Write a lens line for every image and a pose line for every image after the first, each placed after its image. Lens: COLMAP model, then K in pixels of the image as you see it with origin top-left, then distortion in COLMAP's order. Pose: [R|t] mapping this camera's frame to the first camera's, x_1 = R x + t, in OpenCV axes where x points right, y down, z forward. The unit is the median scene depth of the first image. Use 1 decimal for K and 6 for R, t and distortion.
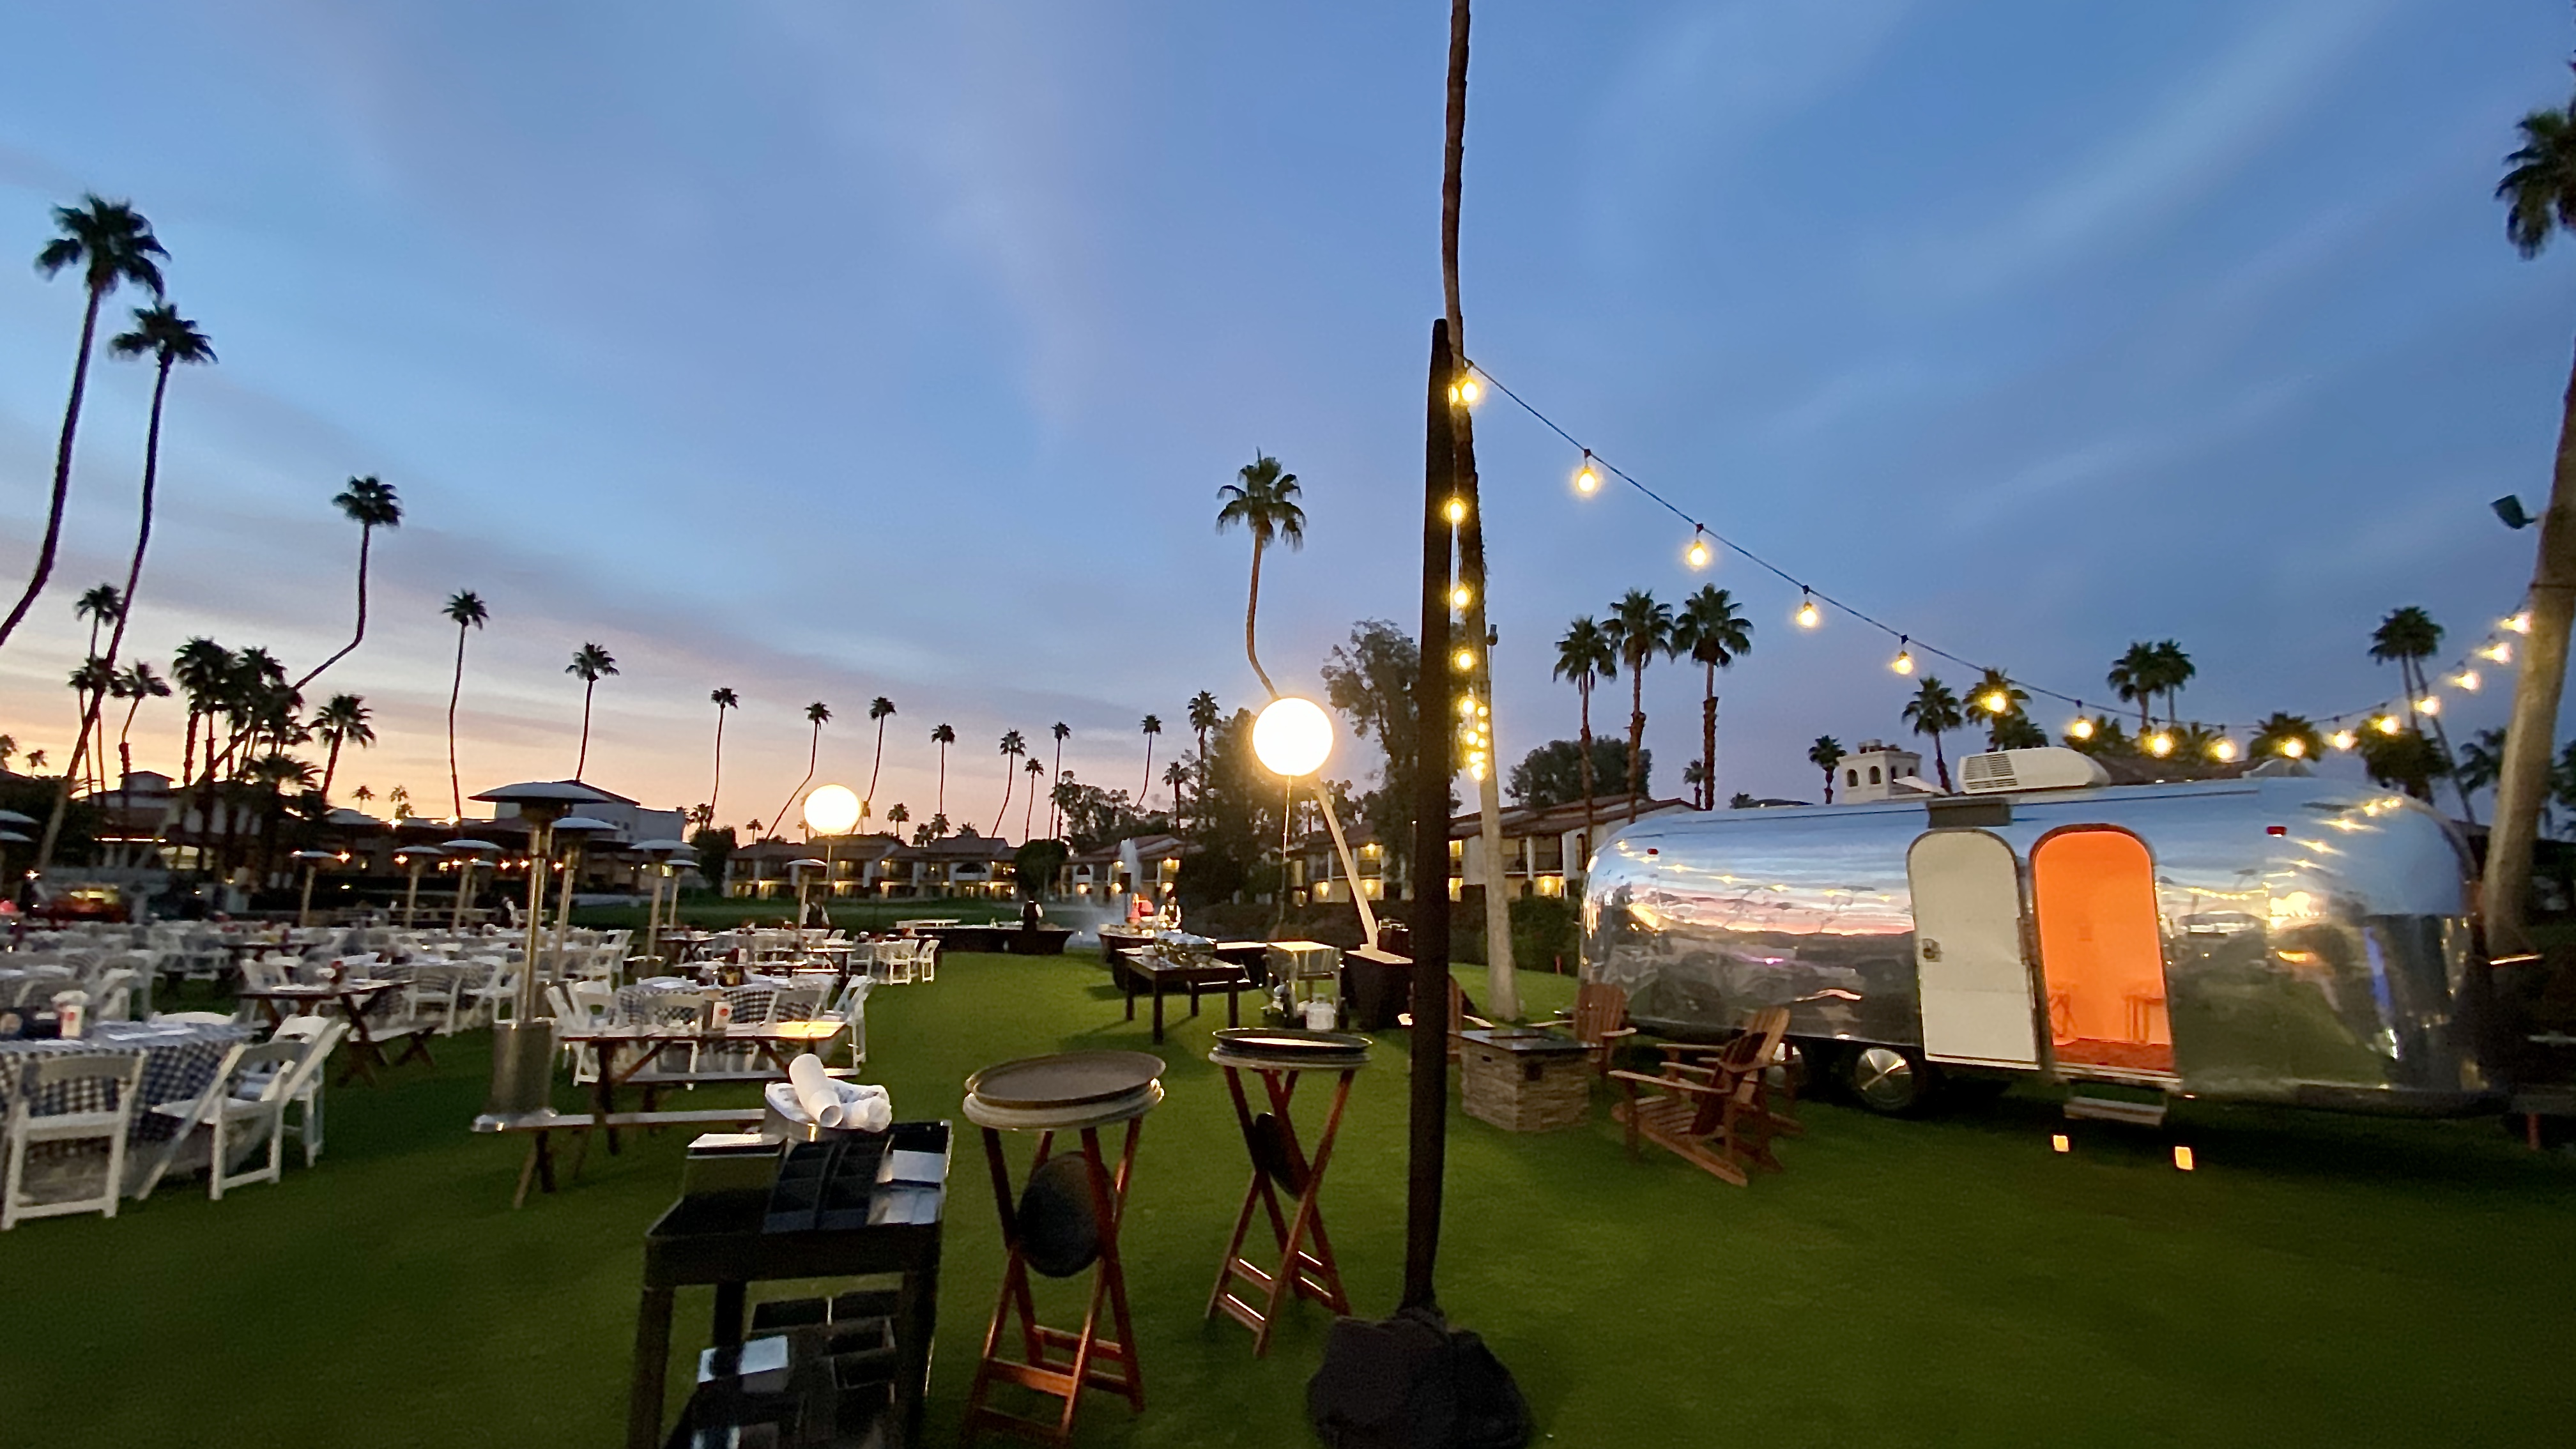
lens RADIAL K [[1034.6, 0, 1288.0], [0, 1034.6, 724.5], [0, 0, 1]] dist [0.034659, -0.028441]
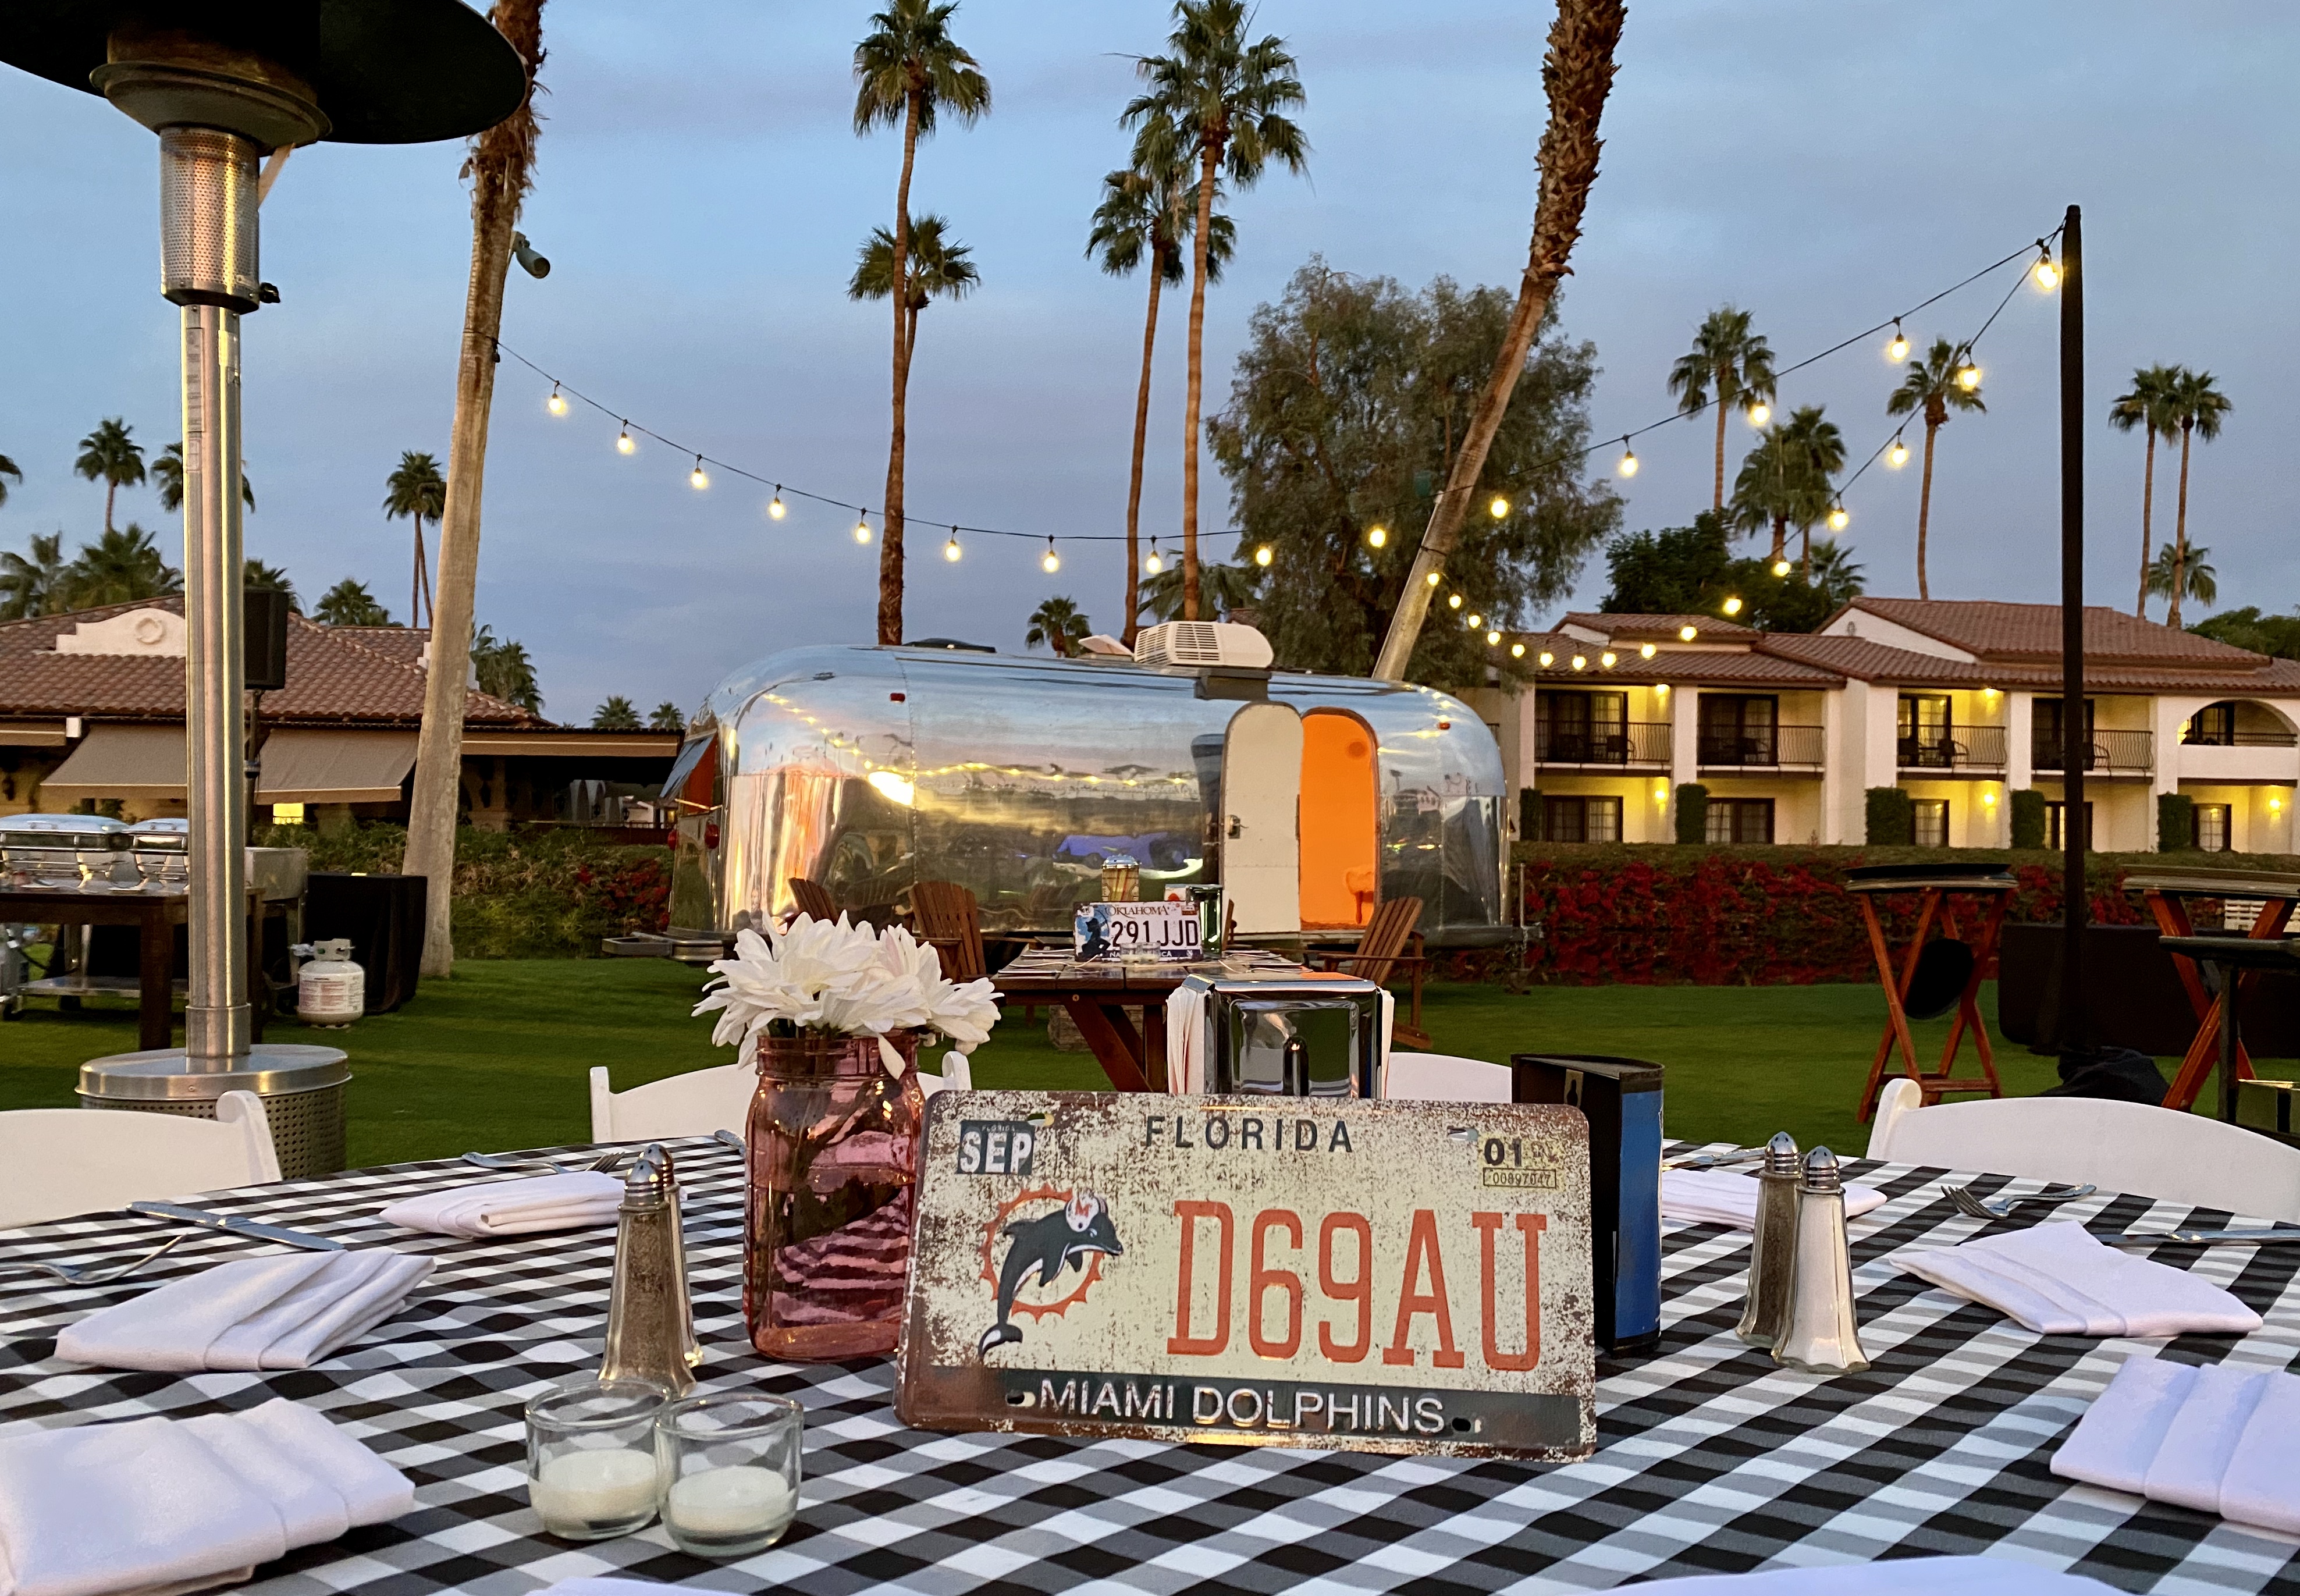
lens RADIAL K [[1800.8, 0, 1162.2], [0, 1800.8, 861.9], [0, 0, 1]] dist [0.035596, -0.051927]
pose [[0.244514, -0.010668, 0.969587, -0.164924], [-0.172888, 0.983437, 0.054420, 0.029231], [-0.954108, -0.180936, 0.238620, 0.114542]]
